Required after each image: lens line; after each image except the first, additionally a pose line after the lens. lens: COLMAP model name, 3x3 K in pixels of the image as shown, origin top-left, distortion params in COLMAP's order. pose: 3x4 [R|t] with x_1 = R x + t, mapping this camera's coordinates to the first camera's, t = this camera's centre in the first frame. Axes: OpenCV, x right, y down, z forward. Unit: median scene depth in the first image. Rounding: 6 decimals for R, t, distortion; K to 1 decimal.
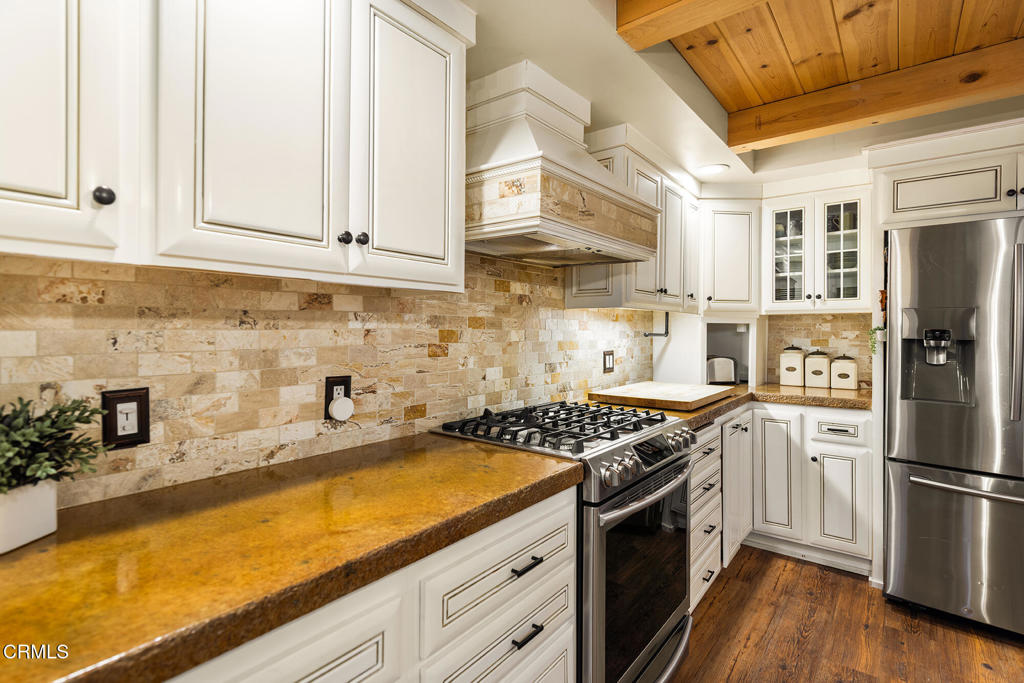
lens RADIAL K [[495.7, 0, 513.4], [0, 495.7, 326.5], [0, 0, 1]] dist [0.009506, -0.000632]
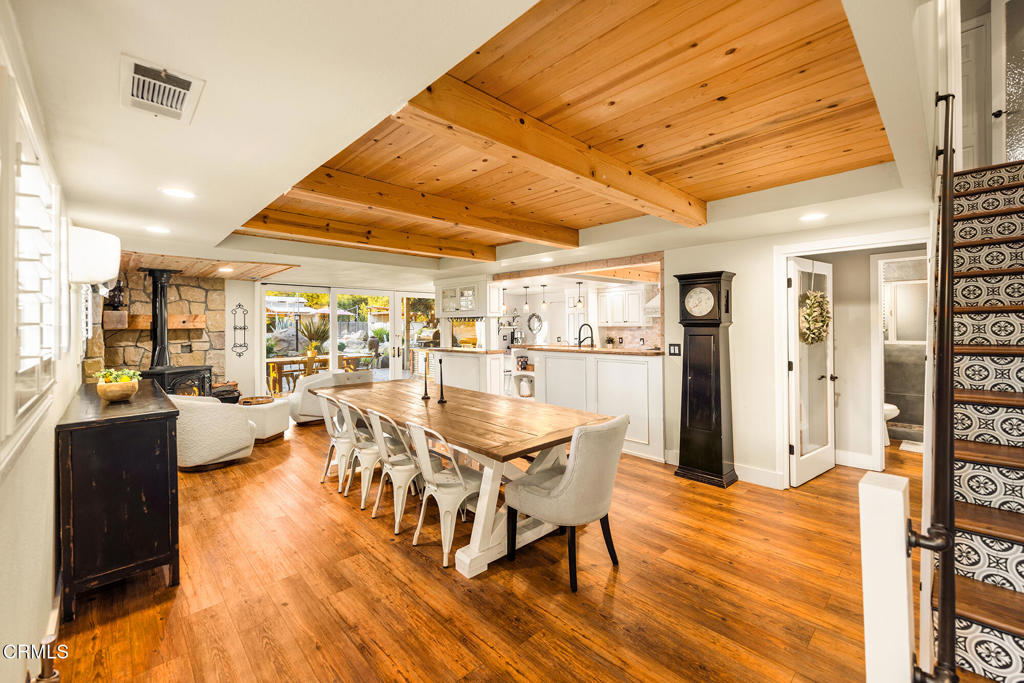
lens RADIAL K [[417.2, 0, 511.6], [0, 417.2, 334.7], [0, 0, 1]] dist [0.001908, 0.000284]
pose [[-0.143018, 0.014897, -0.989608, 4.387578], [0.011483, 0.999844, 0.013392, -0.038178], [0.989653, -0.009449, -0.143167, 0.018051]]
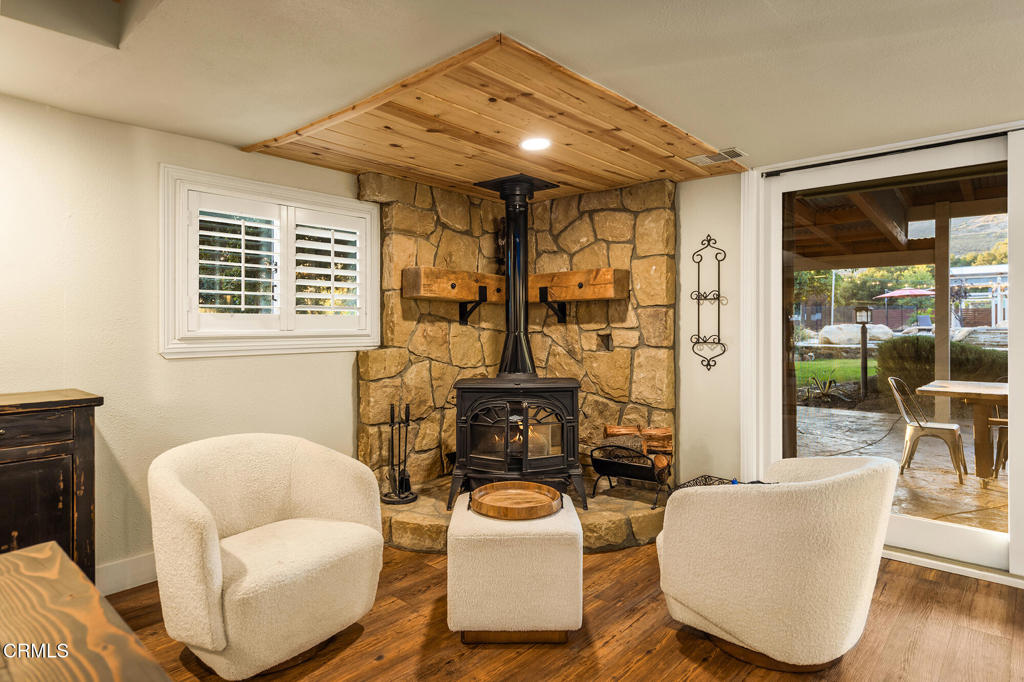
lens RADIAL K [[587.5, 0, 513.0], [0, 587.5, 324.4], [0, 0, 1]] dist [-0.000437, -0.000152]
pose [[-0.998240, -0.001237, 0.059295, 1.758911], [-0.001494, 0.999990, -0.004300, 0.029390], [-0.059289, -0.004381, -0.998231, -0.736392]]
